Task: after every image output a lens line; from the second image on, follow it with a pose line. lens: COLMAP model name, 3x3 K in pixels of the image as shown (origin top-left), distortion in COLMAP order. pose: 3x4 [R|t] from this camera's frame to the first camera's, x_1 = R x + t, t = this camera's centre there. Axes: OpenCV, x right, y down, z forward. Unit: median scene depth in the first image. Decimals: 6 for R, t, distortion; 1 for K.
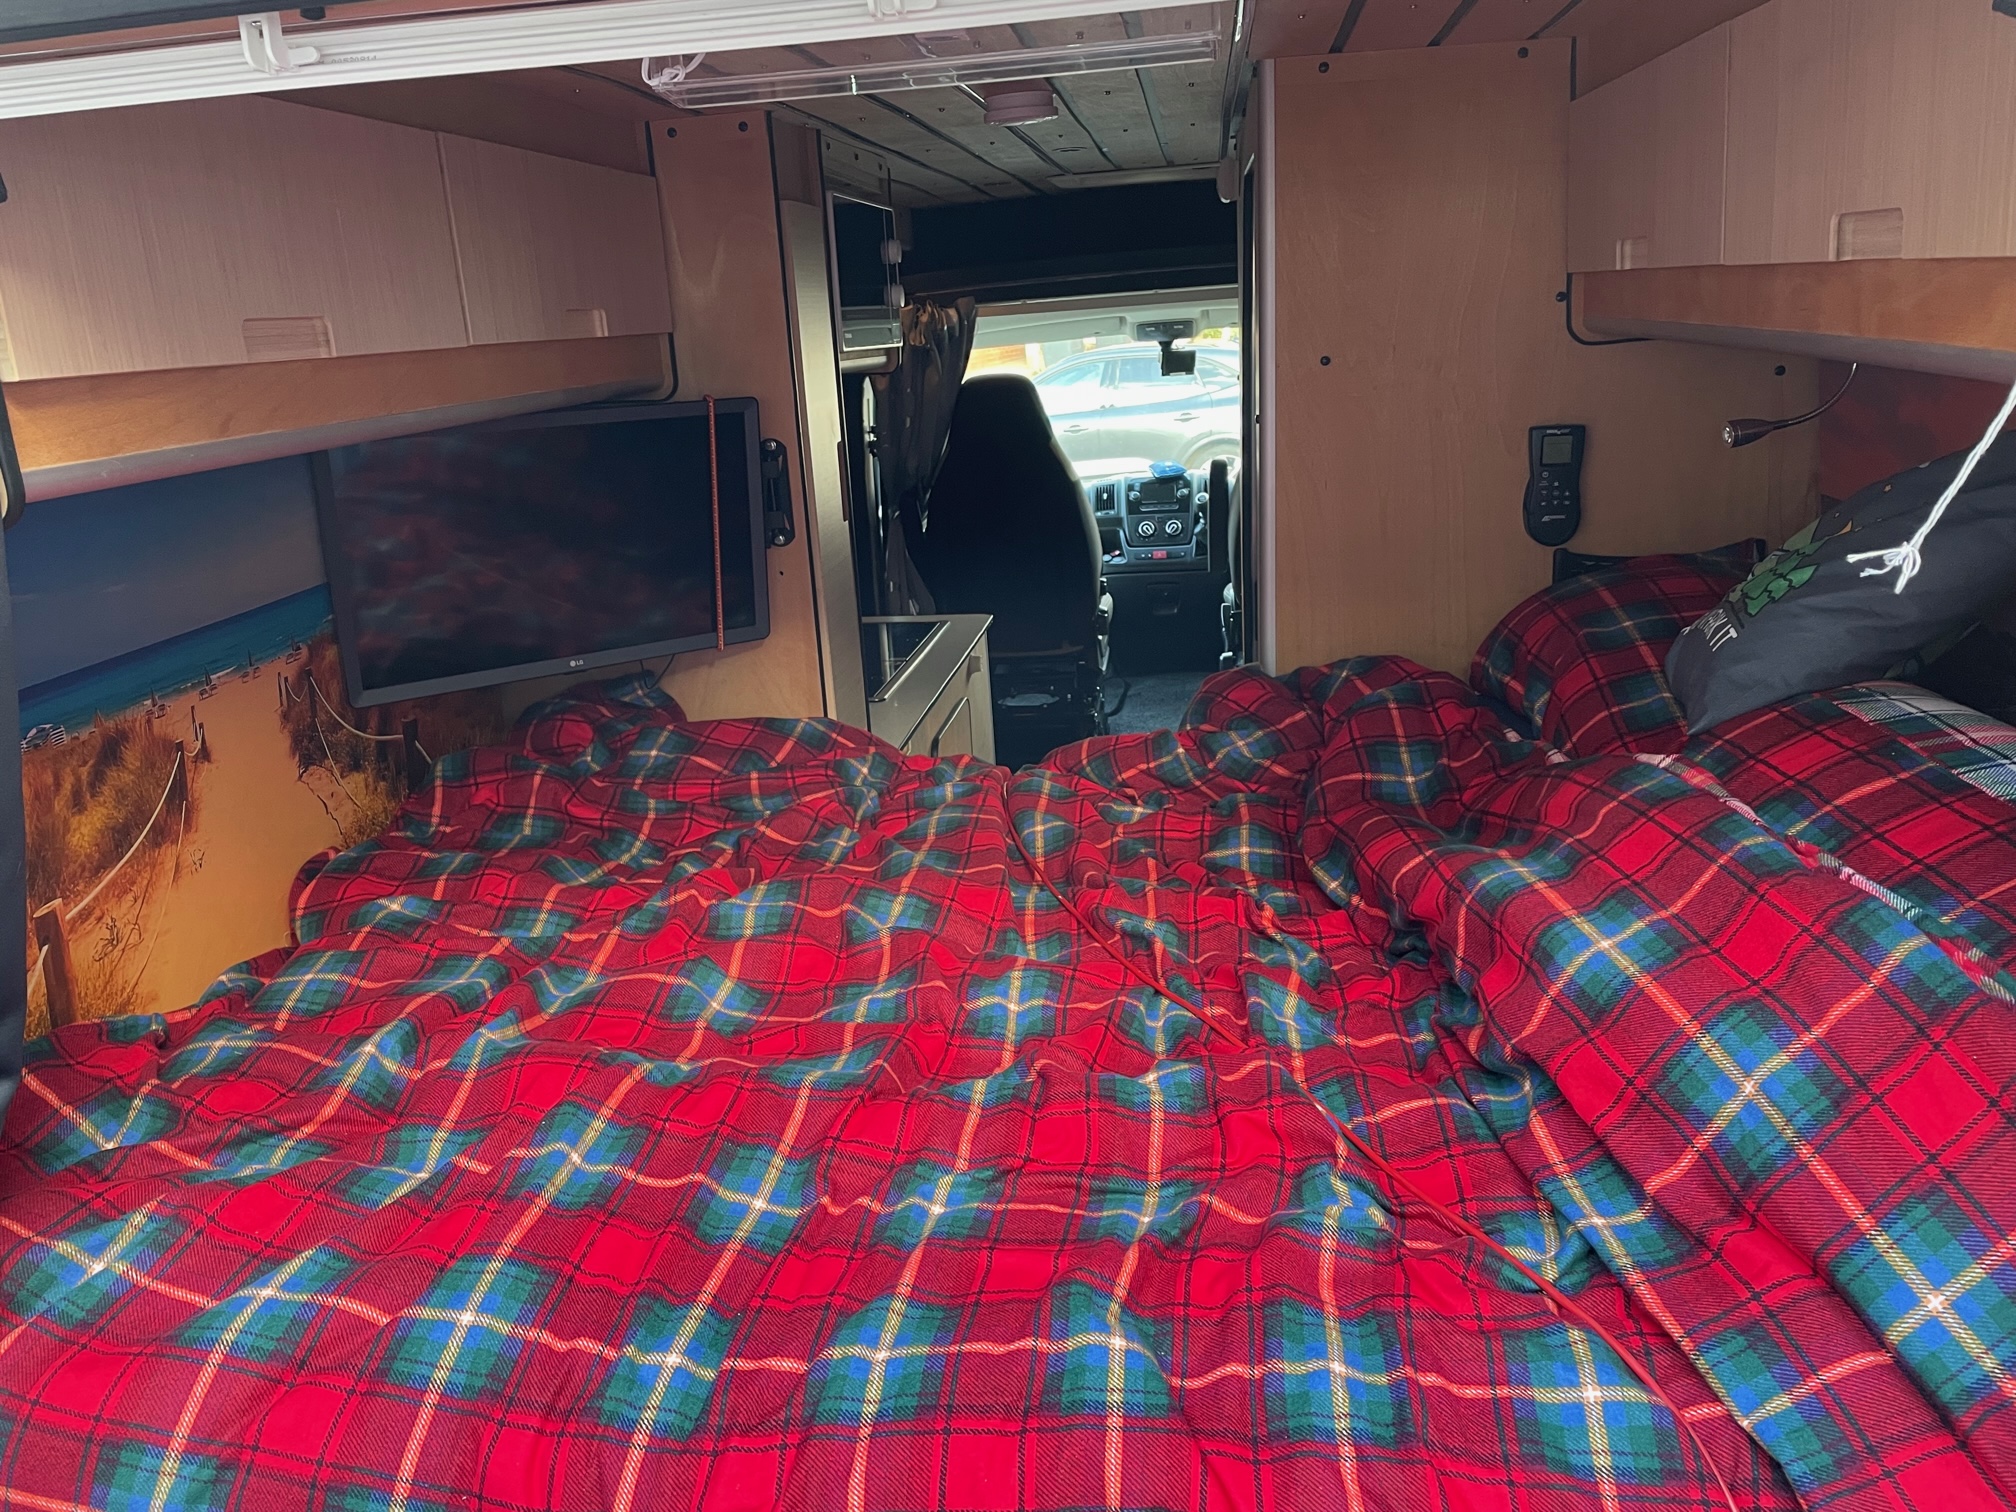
lens RADIAL K [[1590.6, 0, 1004.8], [0, 1590.6, 753.6], [0, 0, 1]] dist [0.072883, 0.000049]
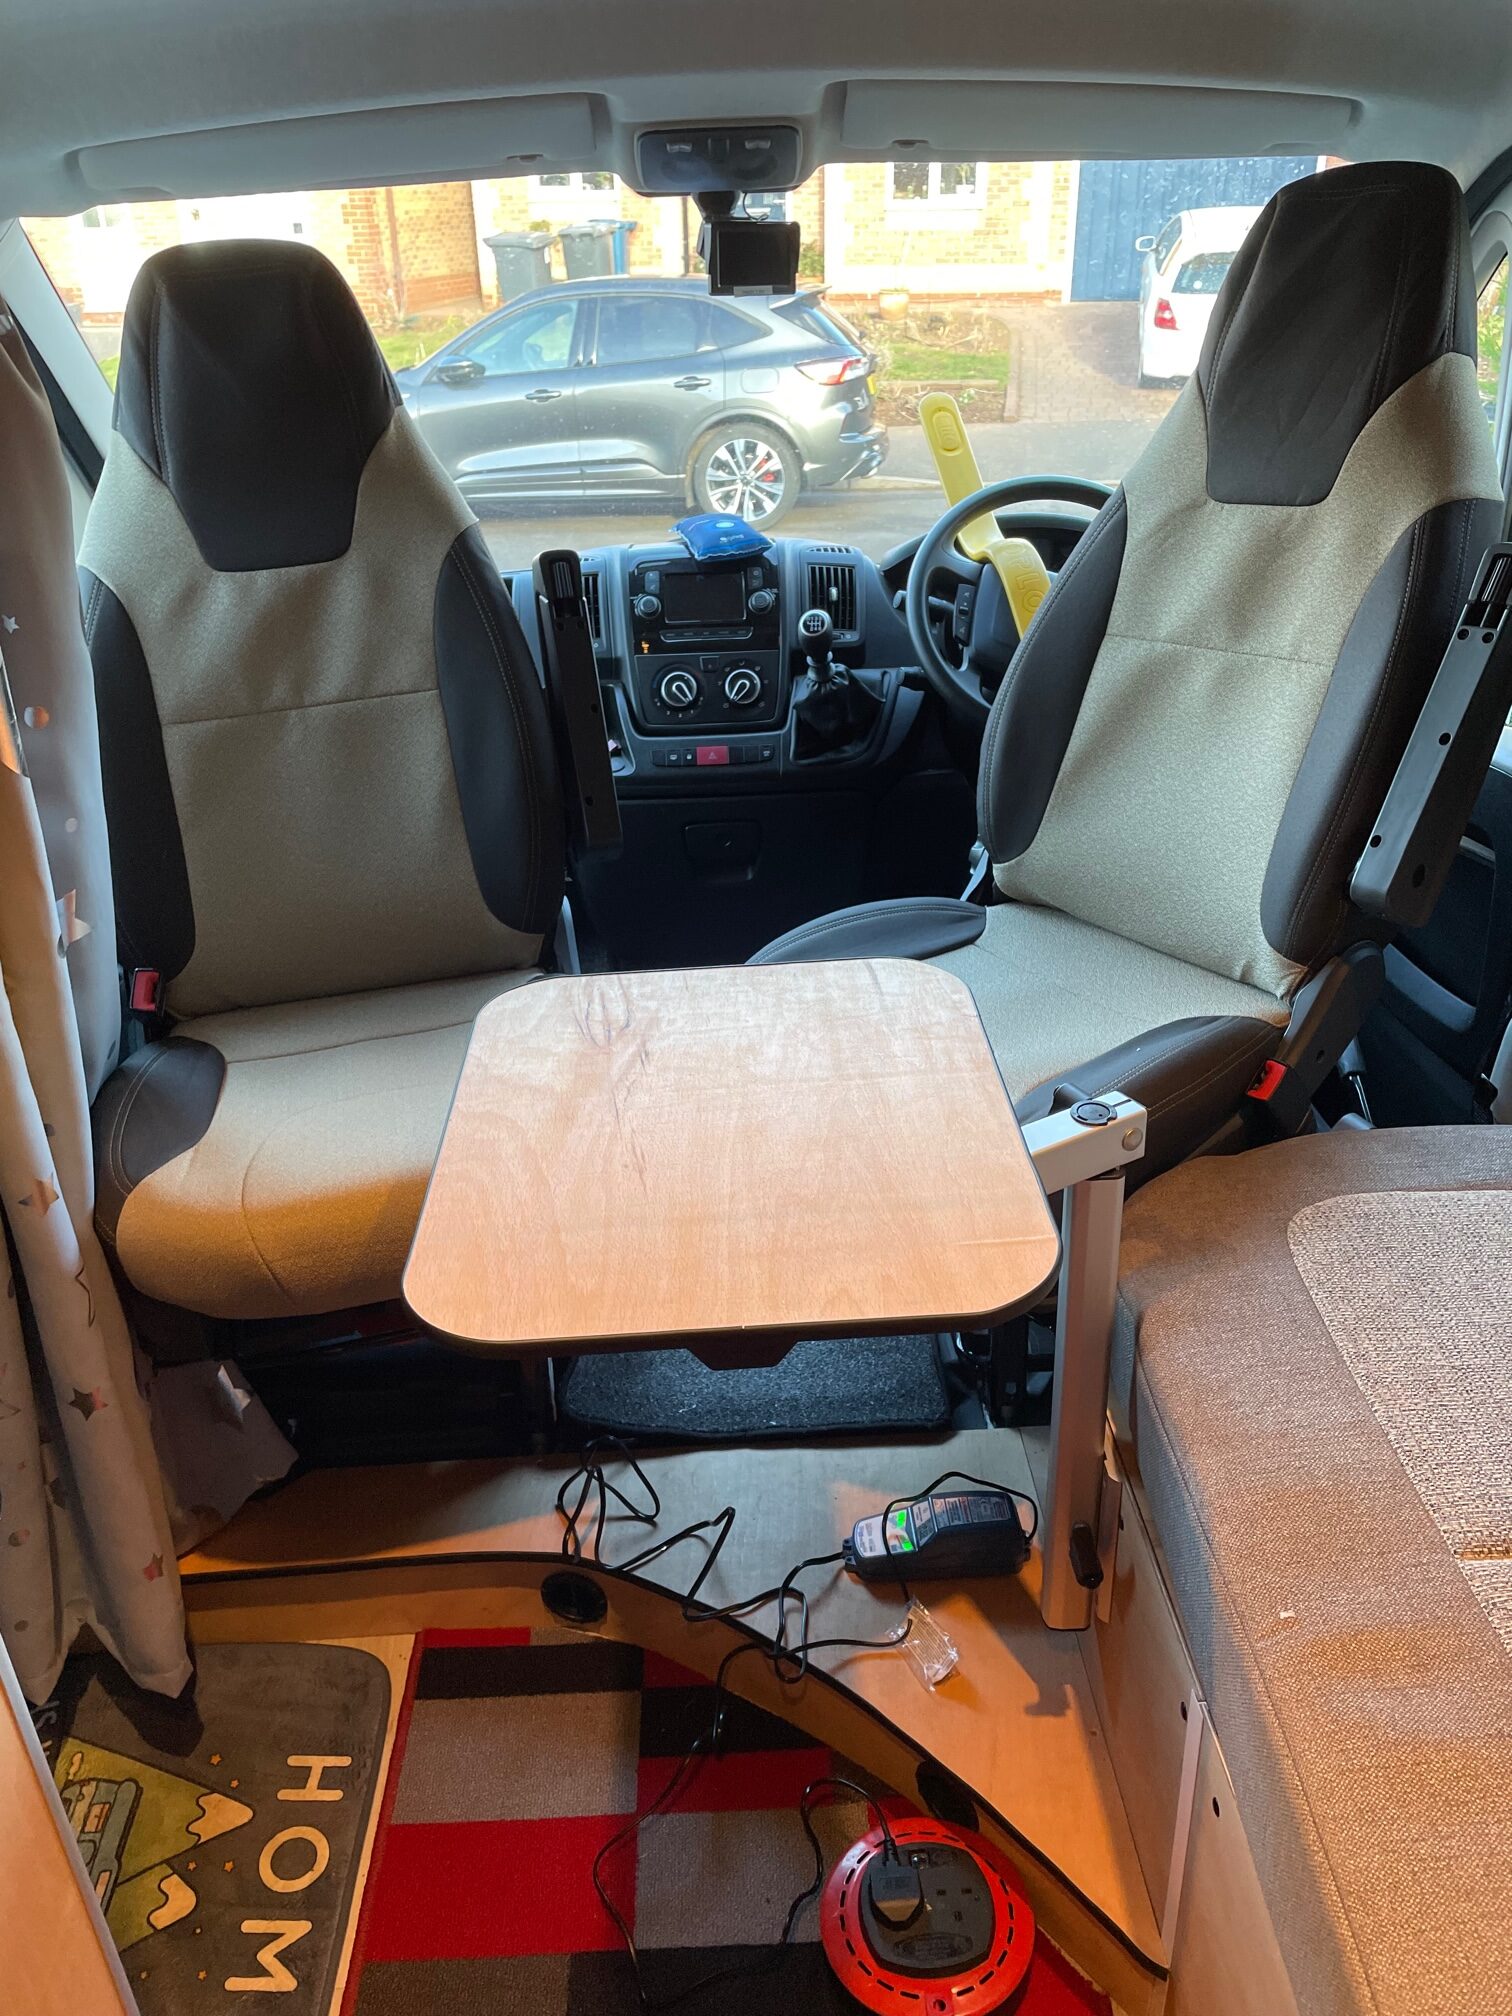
lens RADIAL K [[1590.6, 0, 757.3], [0, 1590.6, 1008.4], [0, 0, 1]] dist [0.072883, 0.000049]
pose [[0.987234, -0.048200, 0.151806, 0.041456], [0.022323, 0.985576, 0.167755, -0.128437], [-0.157702, -0.162224, 0.974071, 0.574766]]
